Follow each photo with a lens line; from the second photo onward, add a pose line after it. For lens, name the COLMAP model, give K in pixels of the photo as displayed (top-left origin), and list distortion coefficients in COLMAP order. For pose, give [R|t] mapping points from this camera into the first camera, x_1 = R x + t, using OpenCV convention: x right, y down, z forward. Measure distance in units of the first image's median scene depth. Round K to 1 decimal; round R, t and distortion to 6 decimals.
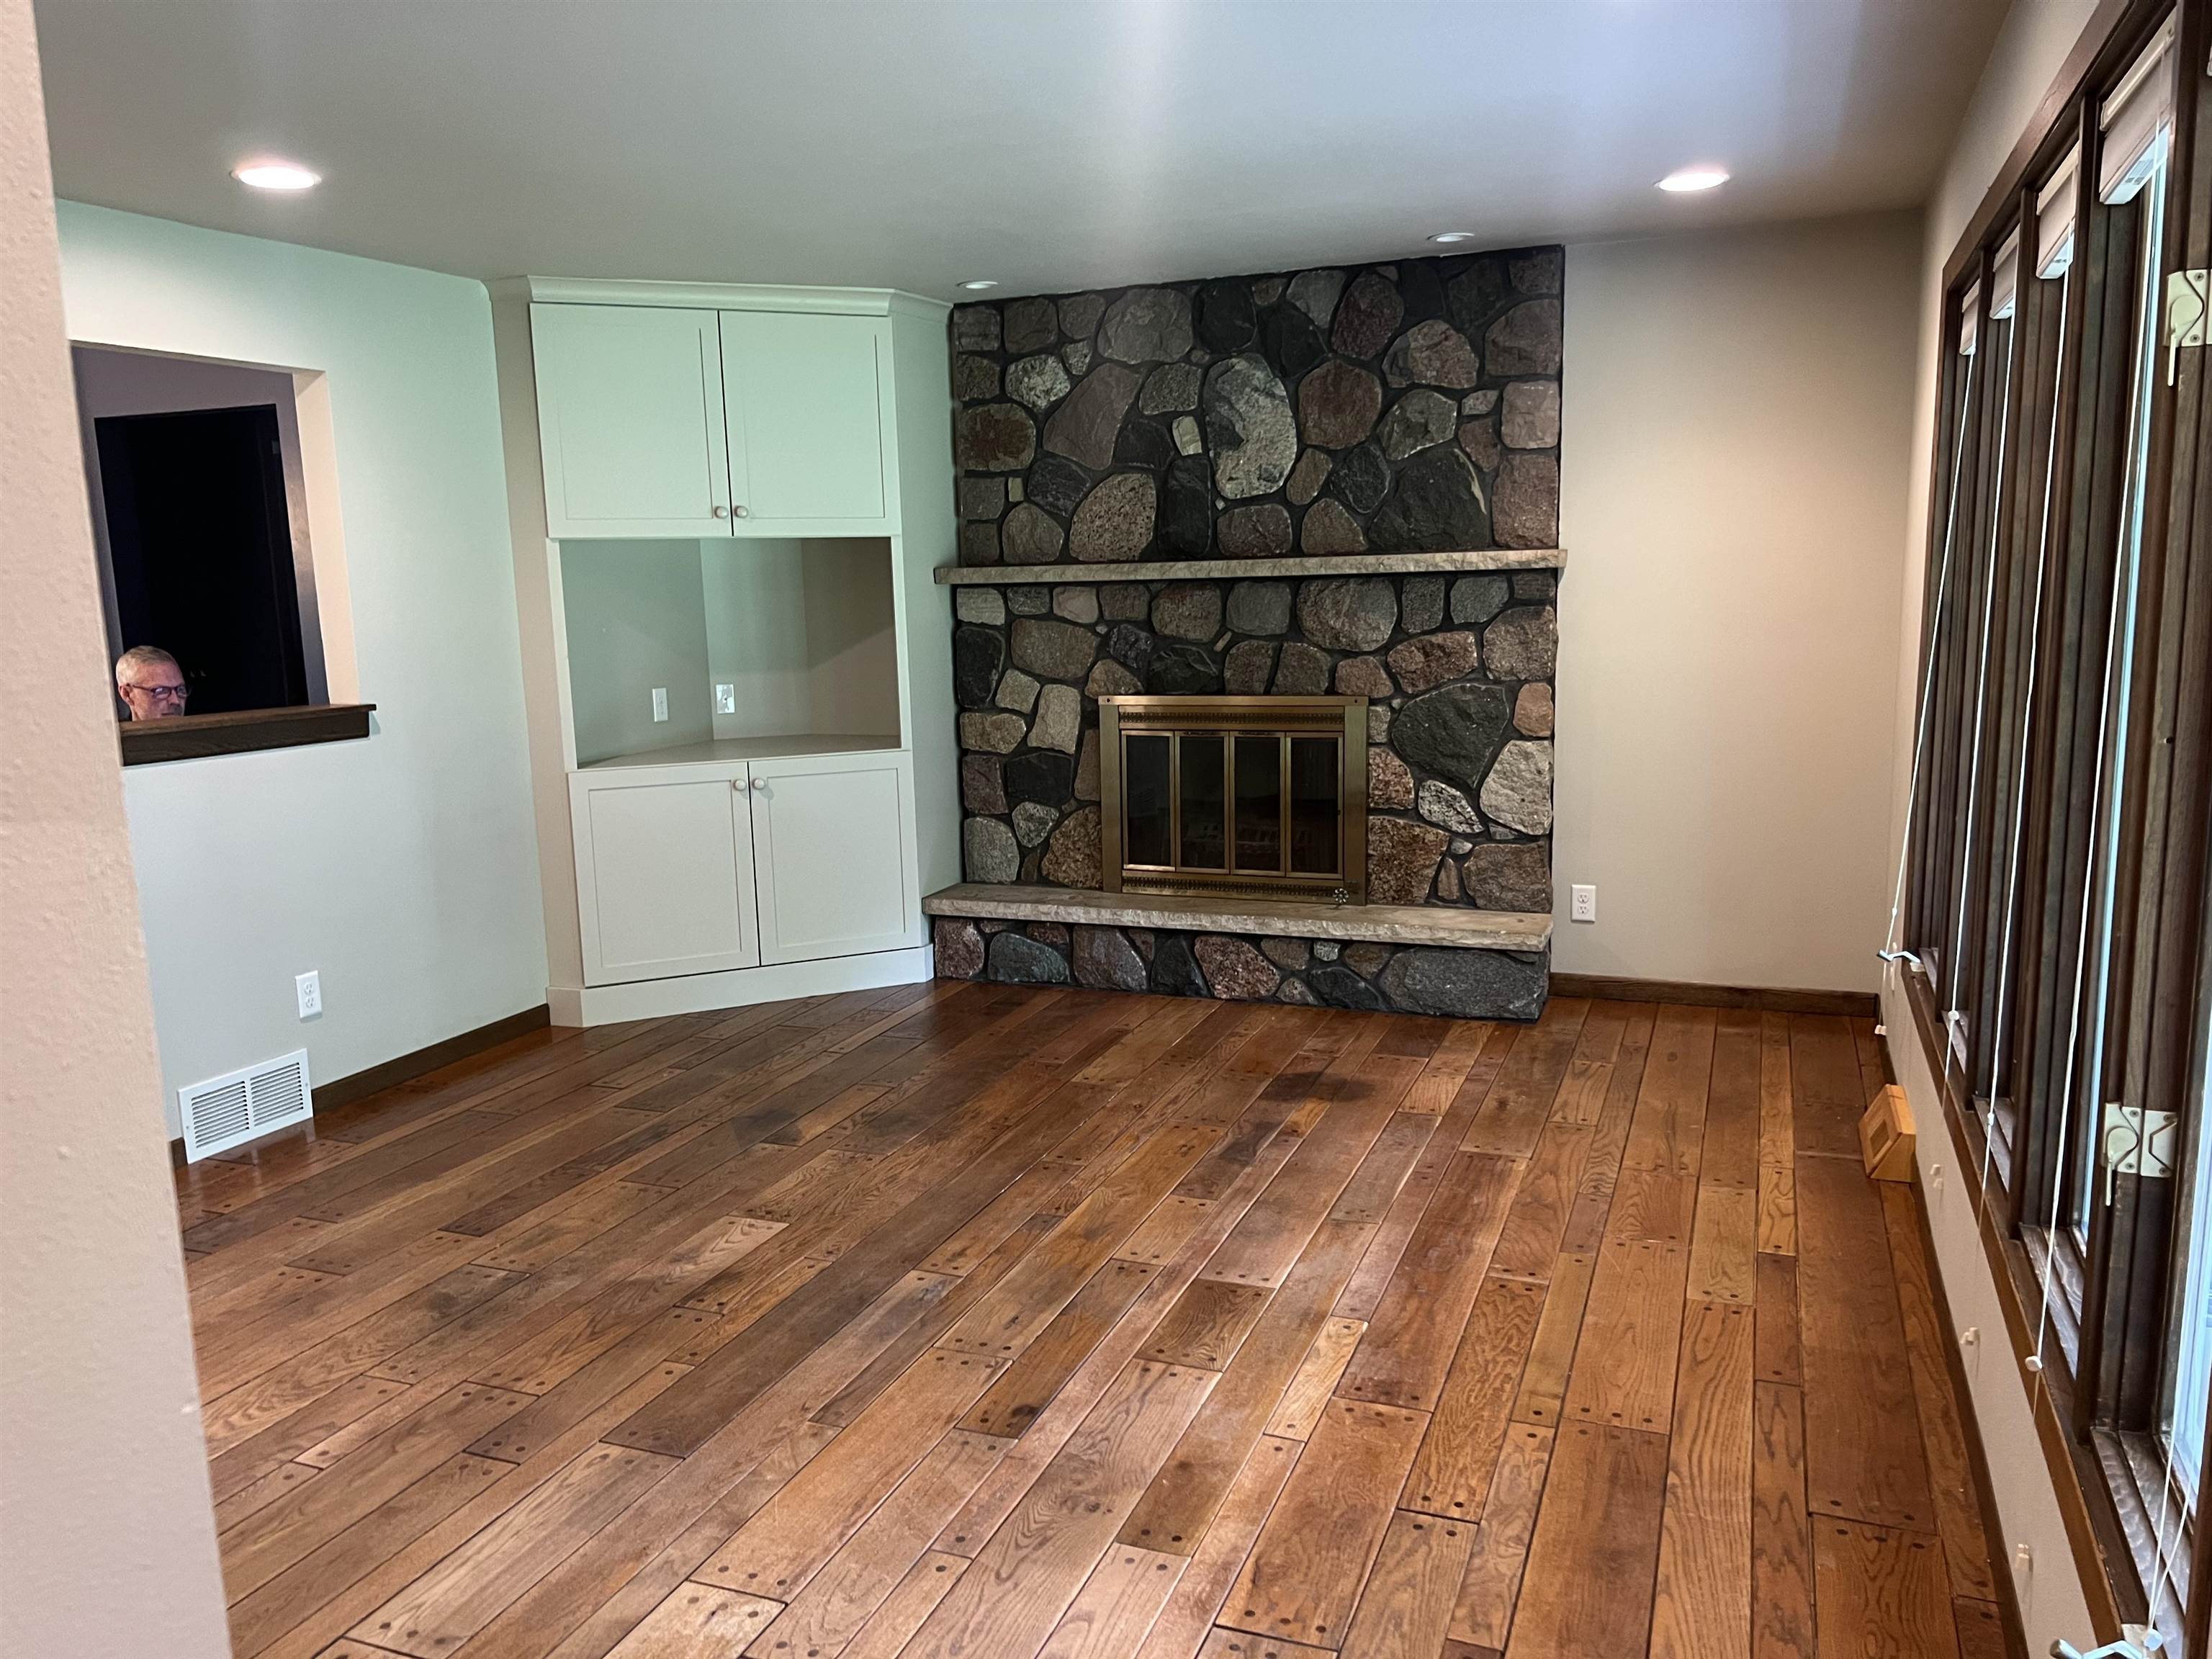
lens RADIAL K [[1651.5, 0, 1107.1], [0, 1651.5, 855.0], [0, 0, 1]] dist [0.188551, -0.430772]
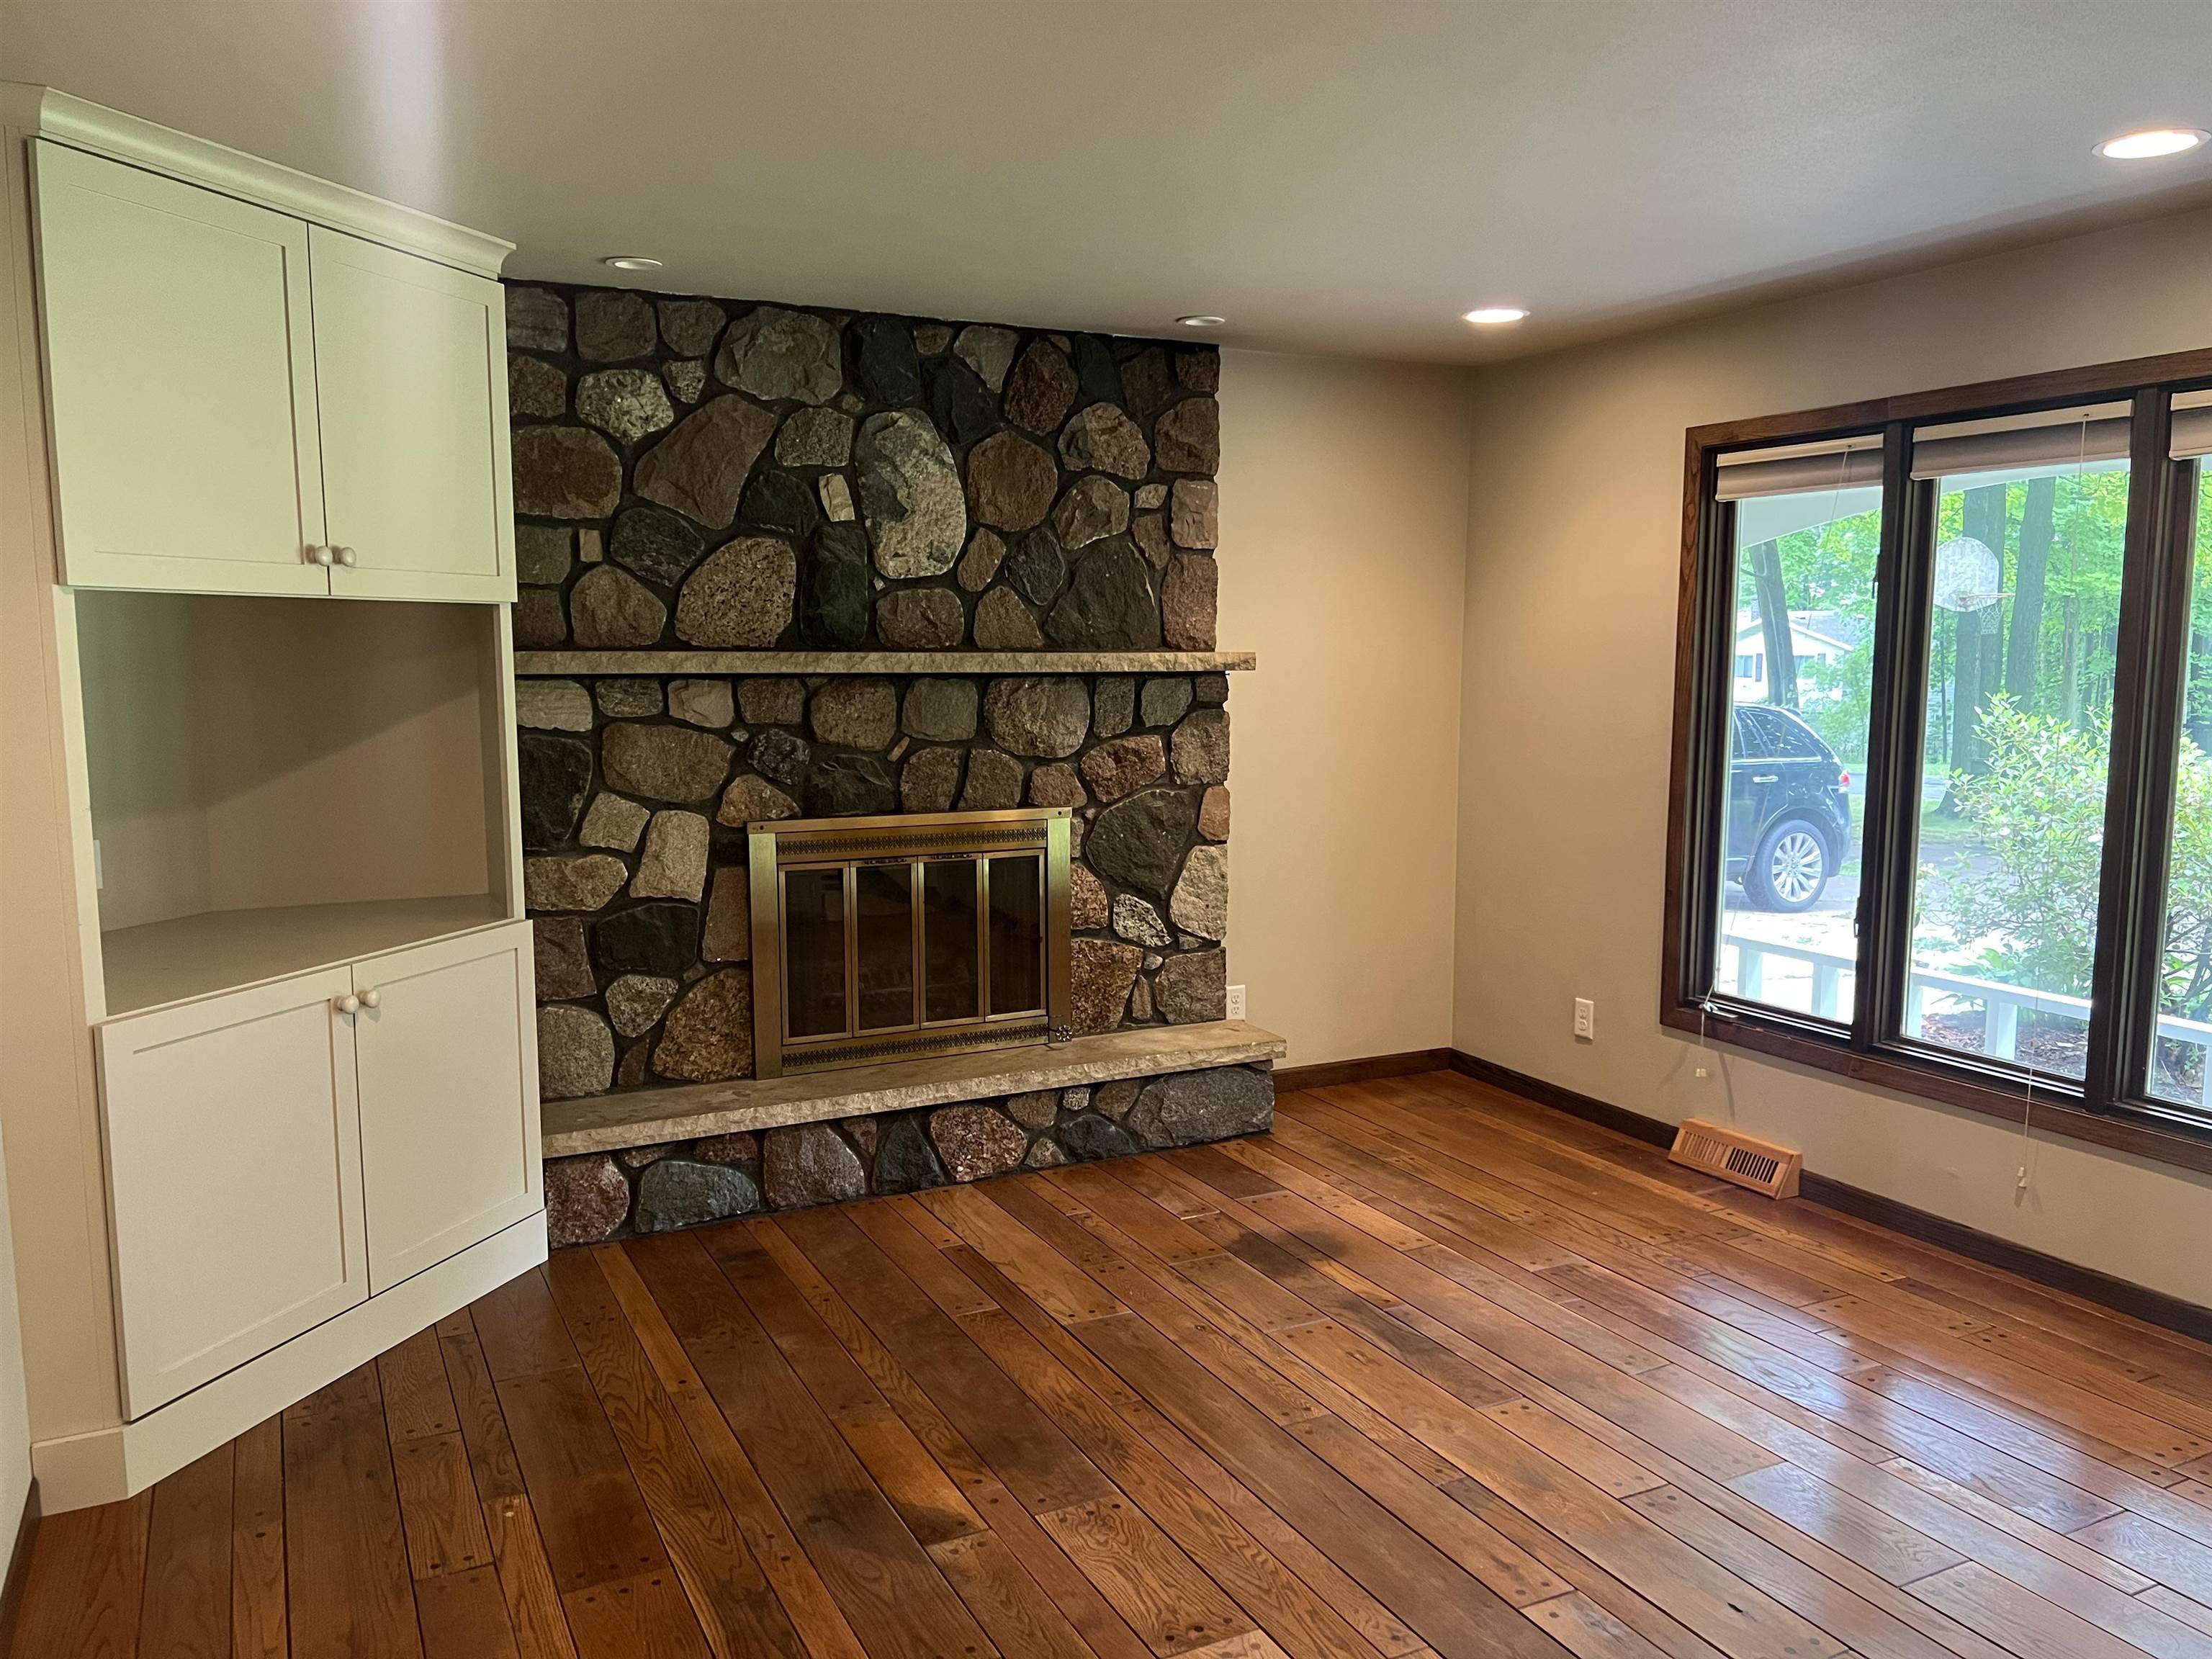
lens RADIAL K [[1651.5, 0, 1107.1], [0, 1651.5, 855.0], [0, 0, 1]] dist [0.188551, -0.430772]
pose [[0.661316, -0.071287, 0.746712, -0.491853], [0.109858, 0.993944, -0.002404, -0.064805], [-0.742019, 0.083622, 0.665143, 0.389670]]
